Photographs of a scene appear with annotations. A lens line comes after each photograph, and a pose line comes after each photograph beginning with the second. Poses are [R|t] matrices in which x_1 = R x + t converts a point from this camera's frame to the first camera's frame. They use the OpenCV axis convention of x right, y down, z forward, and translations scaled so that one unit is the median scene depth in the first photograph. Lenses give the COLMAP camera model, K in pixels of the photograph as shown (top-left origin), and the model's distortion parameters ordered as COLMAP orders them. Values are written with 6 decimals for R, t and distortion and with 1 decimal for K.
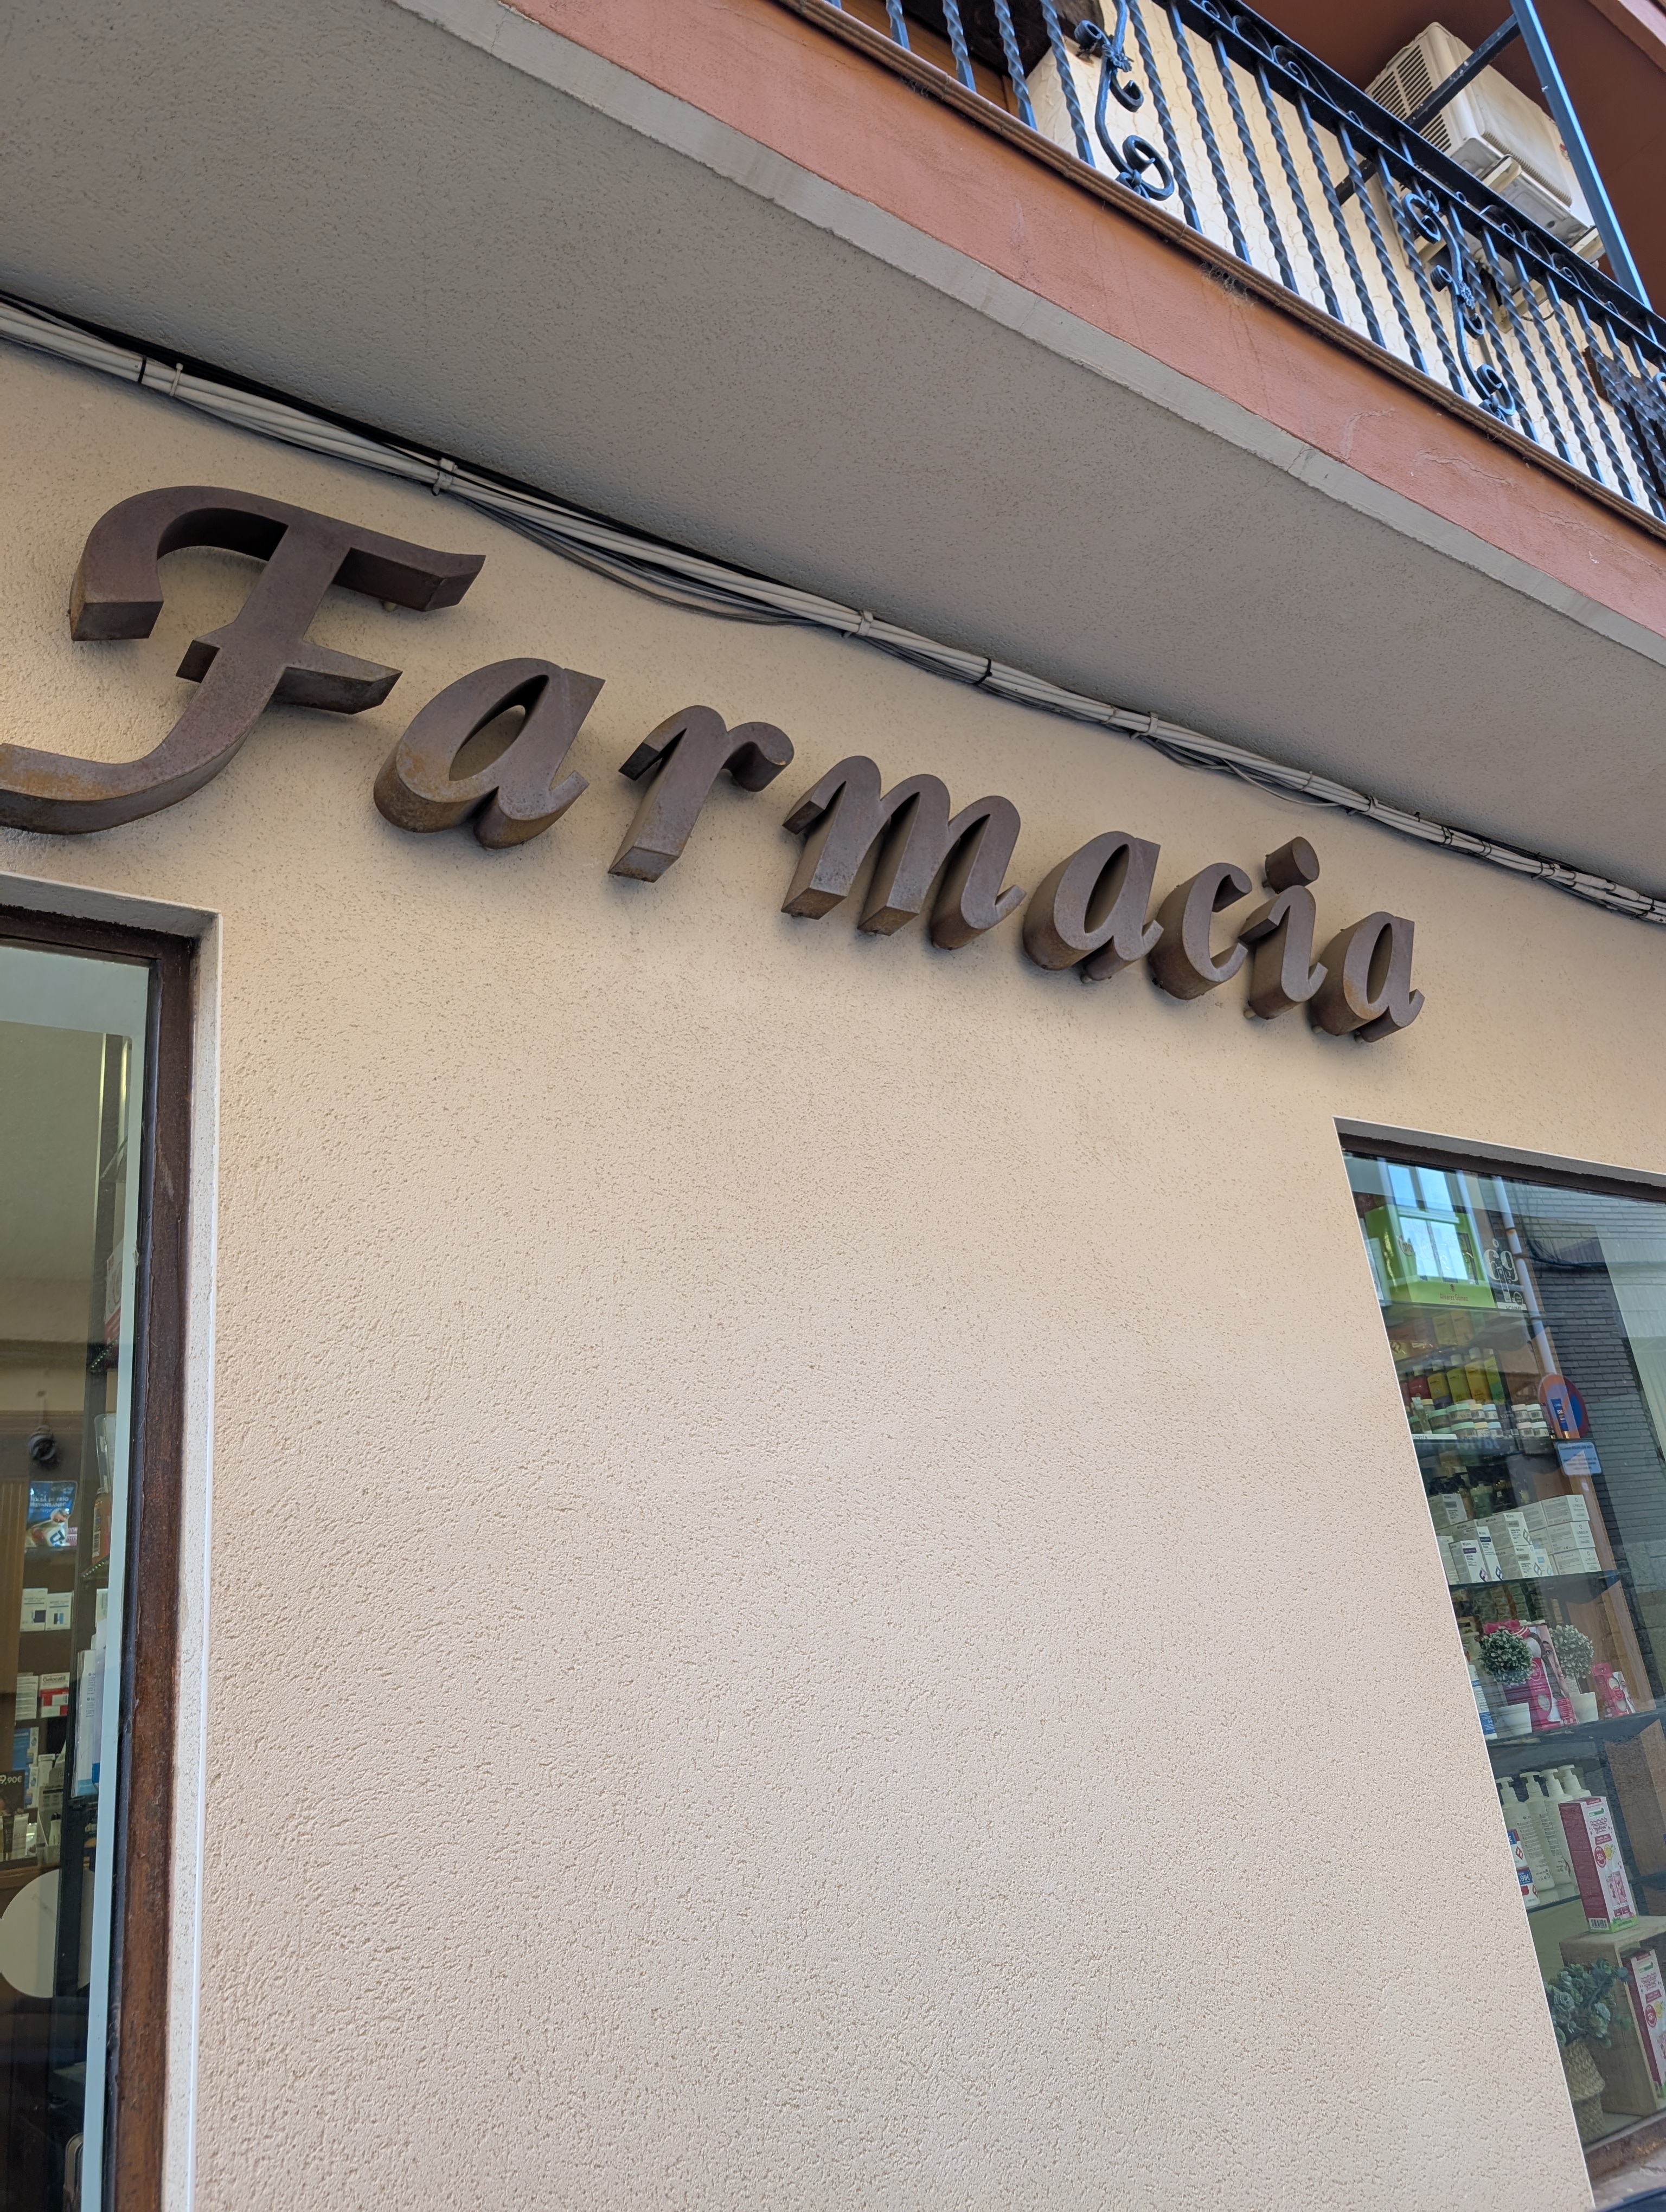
lens RADIAL K [[1582.6, 0, 841.1], [0, 1582.6, 1111.0], [0, 0, 1]] dist [0.021939, -0.022937]
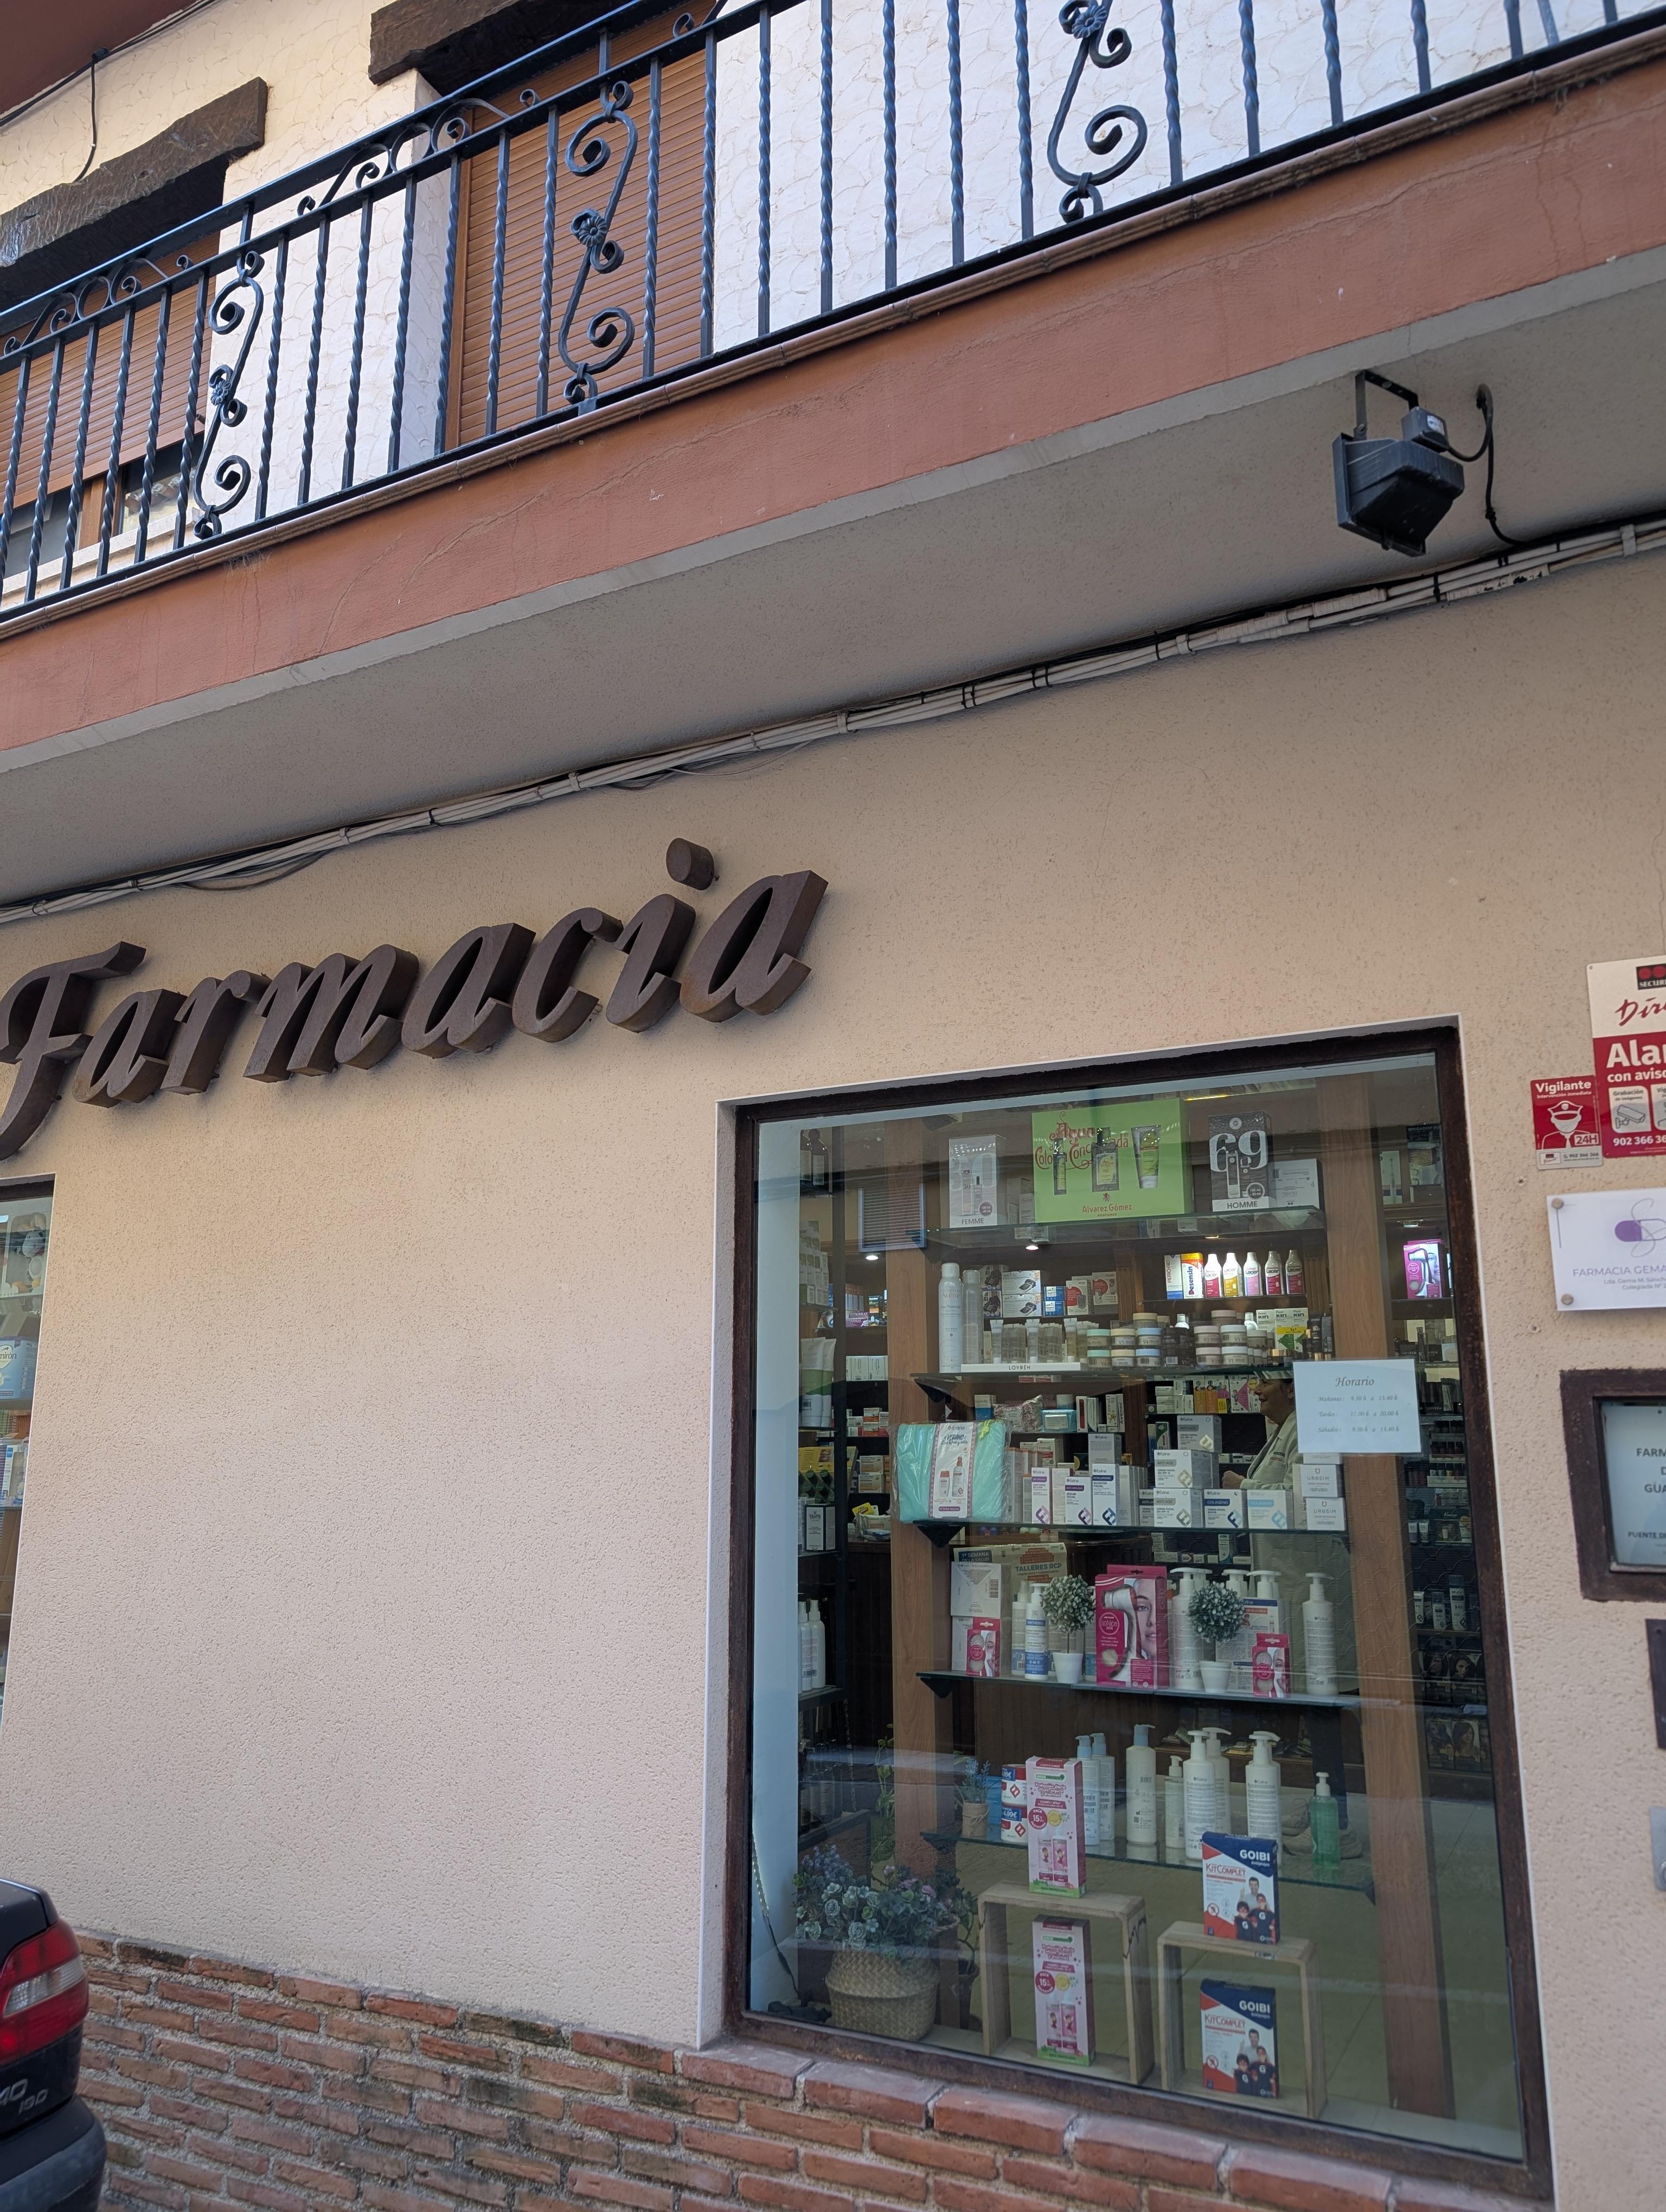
lens RADIAL K [[1582.6, 0, 827.9], [0, 1582.6, 1109.9], [0, 0, 1]] dist [0.021939, -0.022937]
pose [[0.459792, -0.064424, -0.885687, 1.469877], [0.269644, 0.960403, 0.070124, -0.051558], [0.846099, -0.271062, 0.458957, 0.641384]]
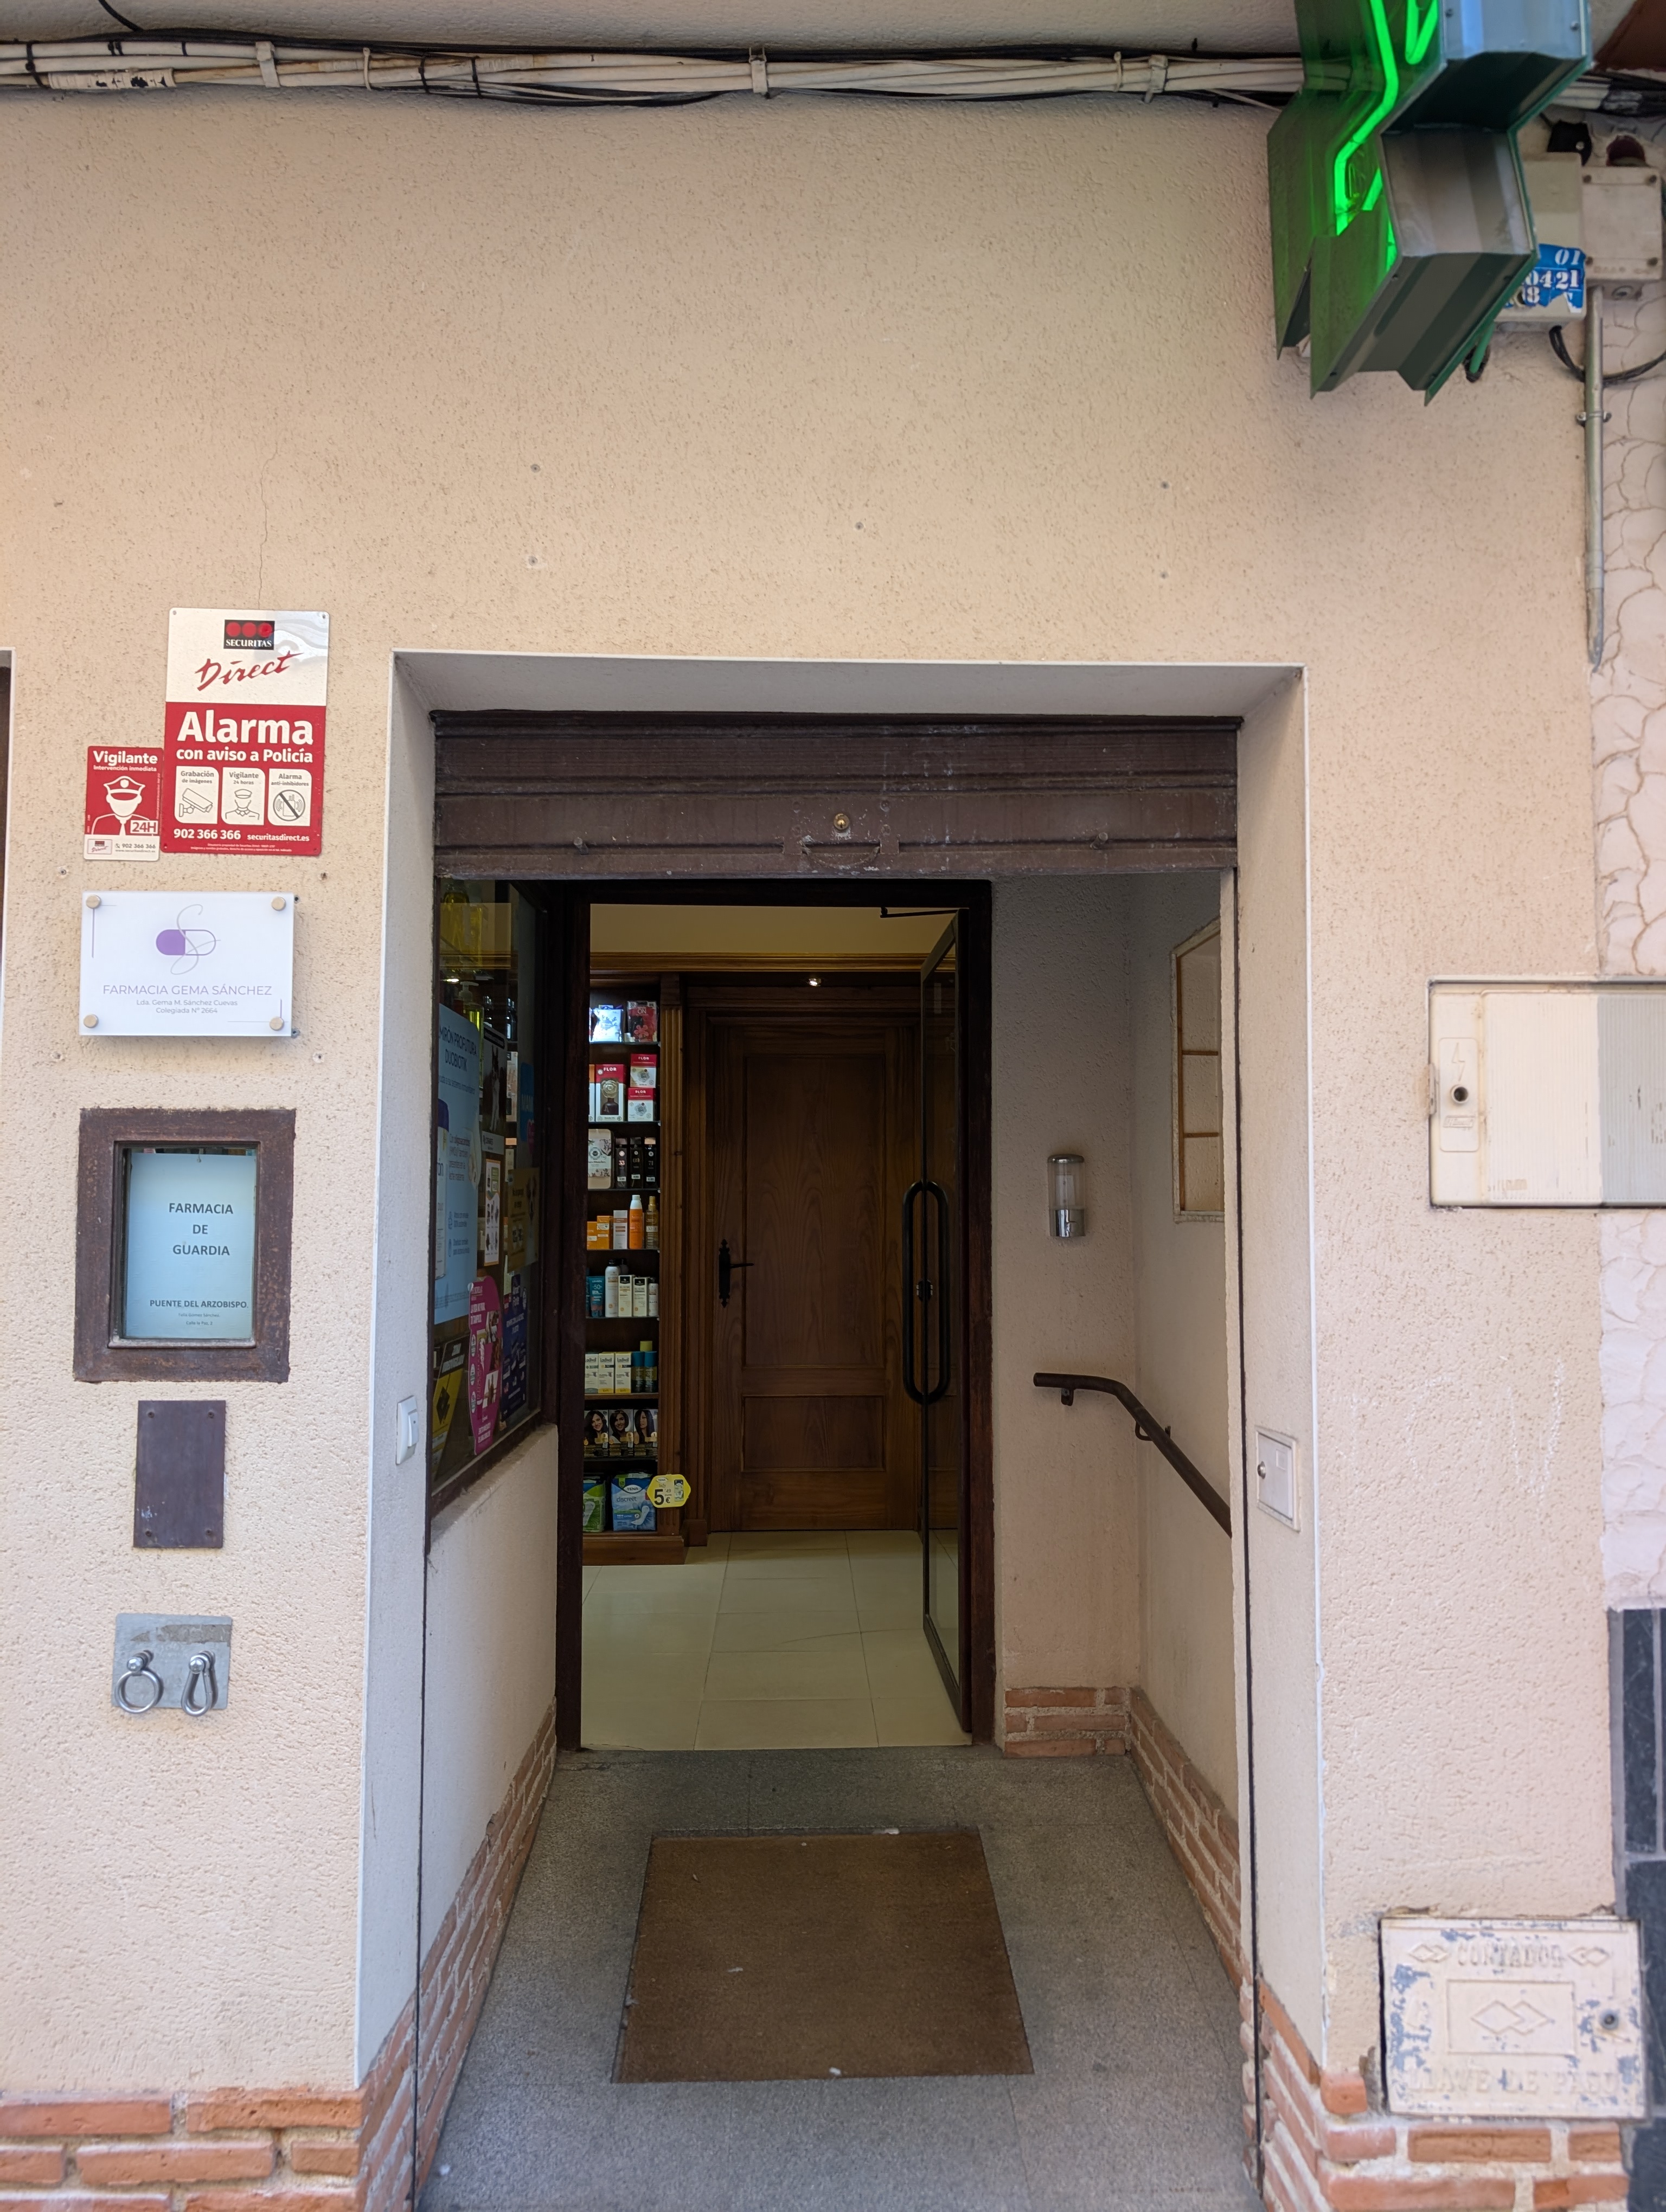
lens RADIAL K [[1582.6, 0, 847.4], [0, 1582.6, 1120.7], [0, 0, 1]] dist [0.021939, -0.022937]
pose [[0.828939, 0.091288, -0.551839, 1.549908], [0.101343, 0.945751, 0.308683, 0.083264], [0.550081, -0.311804, 0.774719, 0.998011]]
